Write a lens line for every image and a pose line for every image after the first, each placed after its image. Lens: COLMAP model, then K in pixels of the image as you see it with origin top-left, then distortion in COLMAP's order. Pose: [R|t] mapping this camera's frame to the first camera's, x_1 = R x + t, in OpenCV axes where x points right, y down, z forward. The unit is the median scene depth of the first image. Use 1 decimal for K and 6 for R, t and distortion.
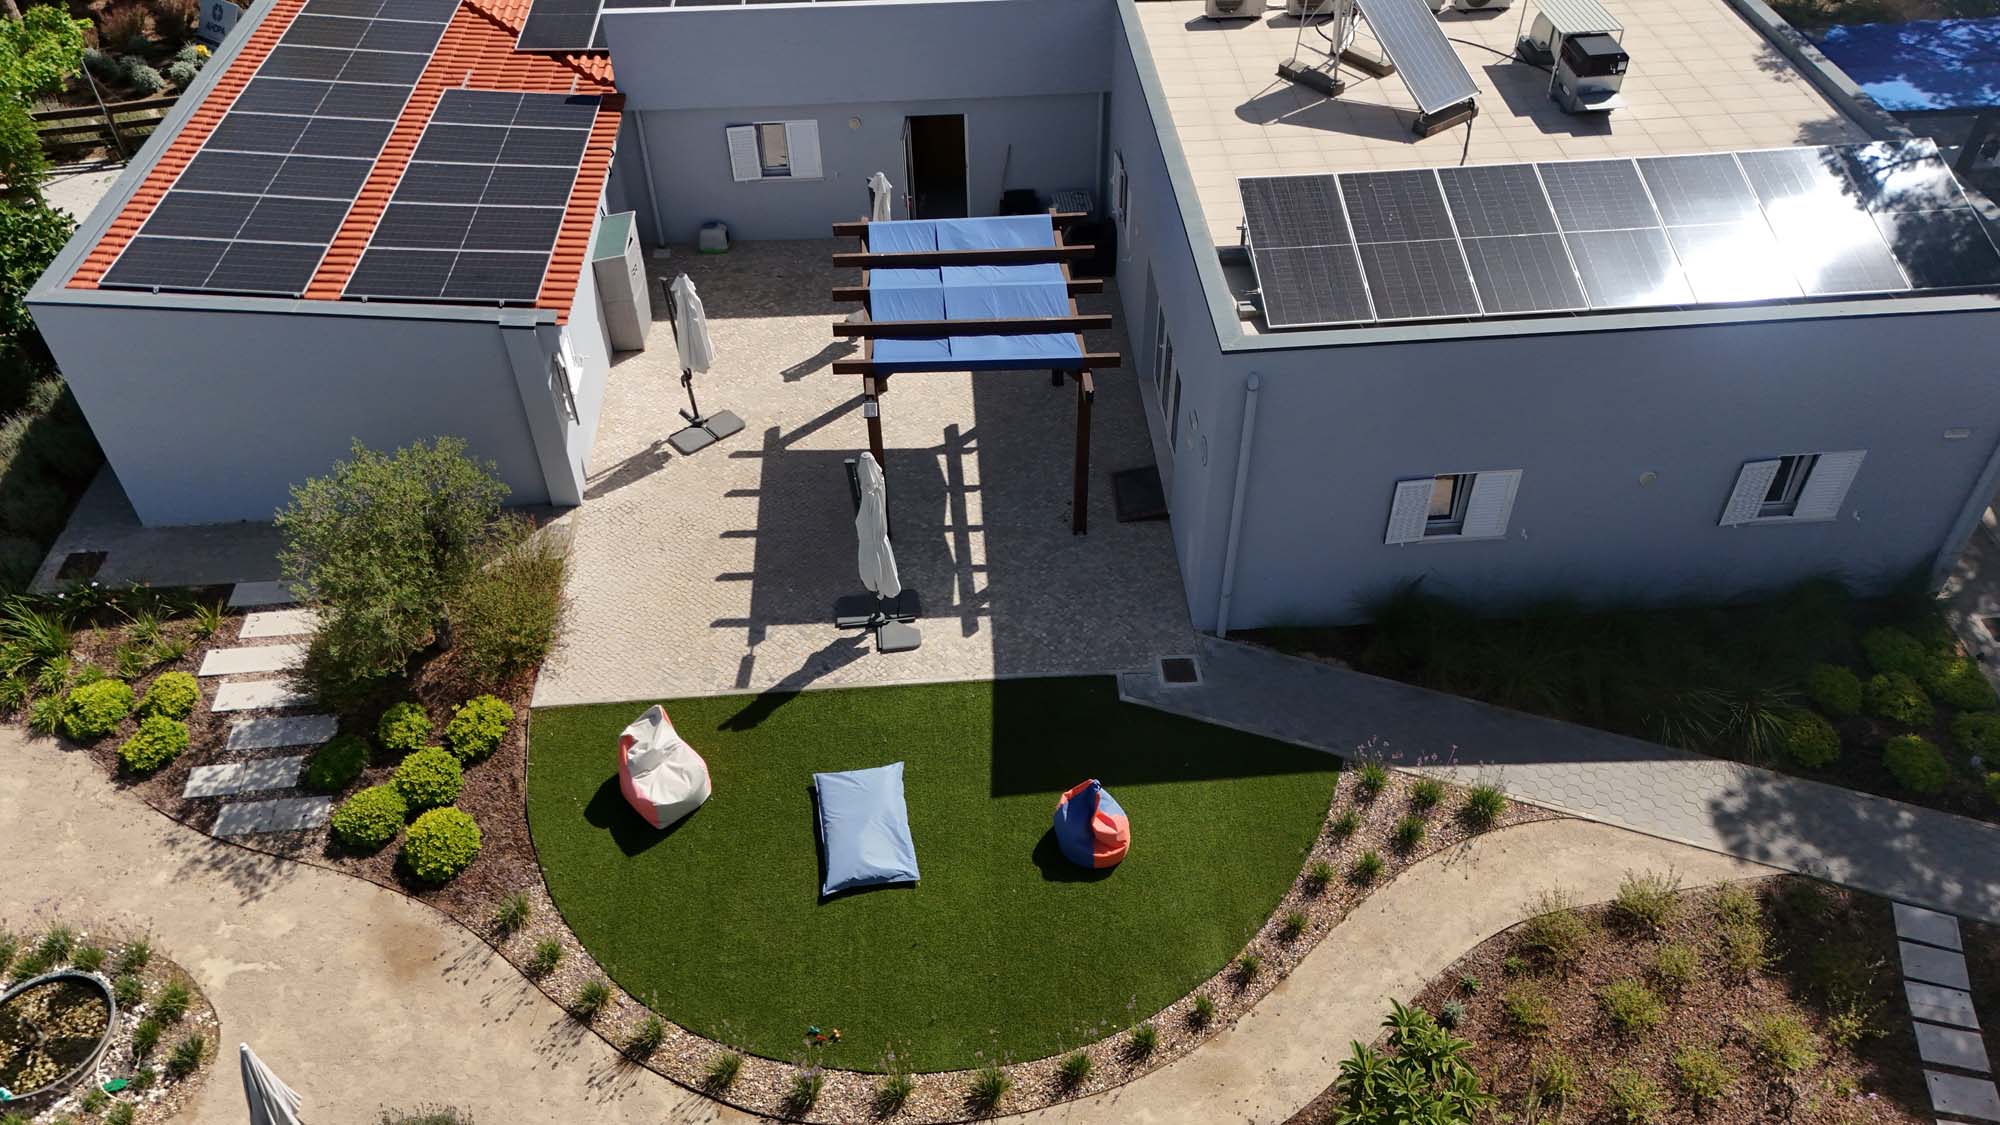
lens RADIAL K [[1502.1, 0, 1000.0], [0, 1502.1, 562.5], [0, 0, 1]] dist [0.078582, -0.085753]
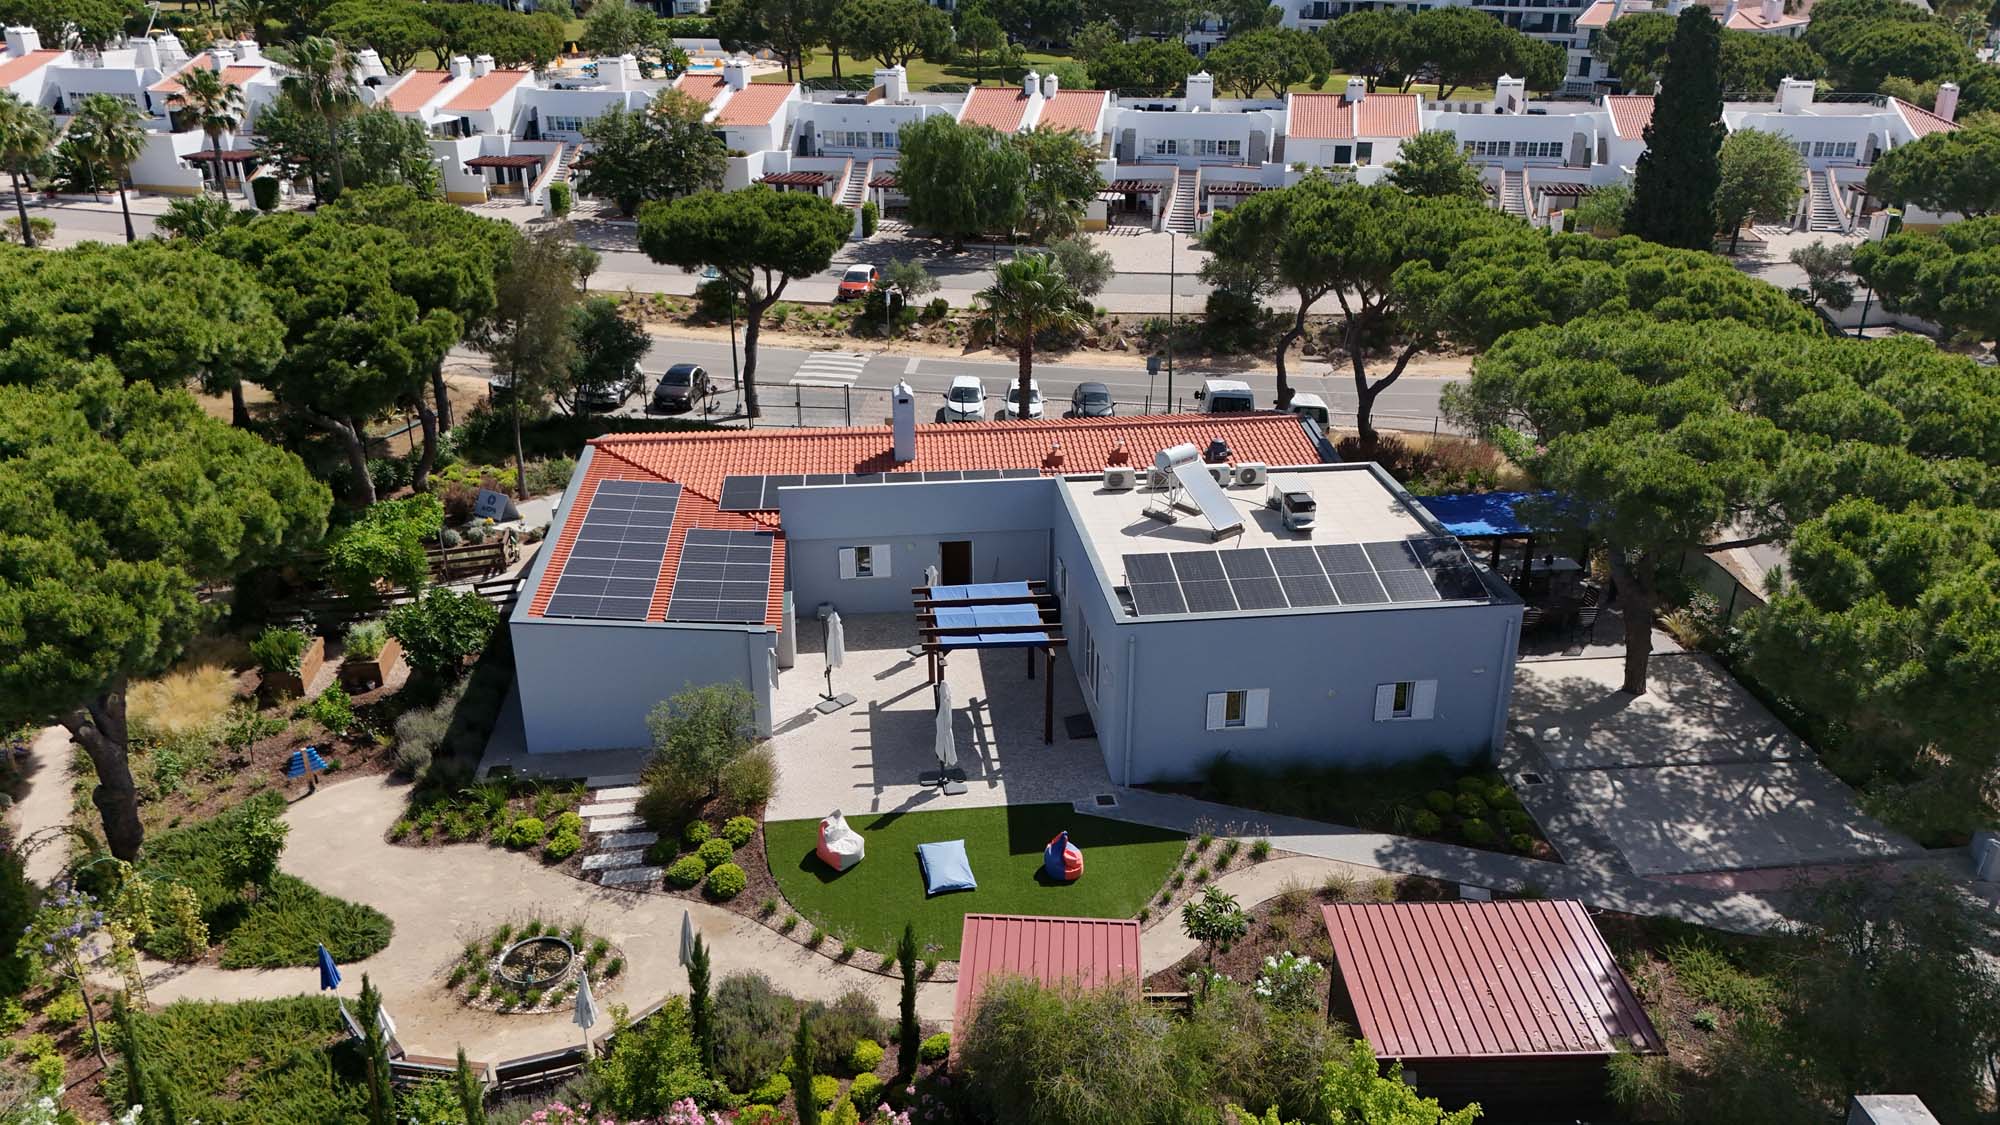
lens RADIAL K [[1502.1, 0, 1000.0], [0, 1502.1, 562.5], [0, 0, 1]] dist [0.078582, -0.085753]
pose [[0.998679, -0.008208, 0.050728, -0.107280], [0.024120, 0.946535, -0.321699, 0.397102], [-0.045376, 0.322497, 0.945482, -0.888635]]
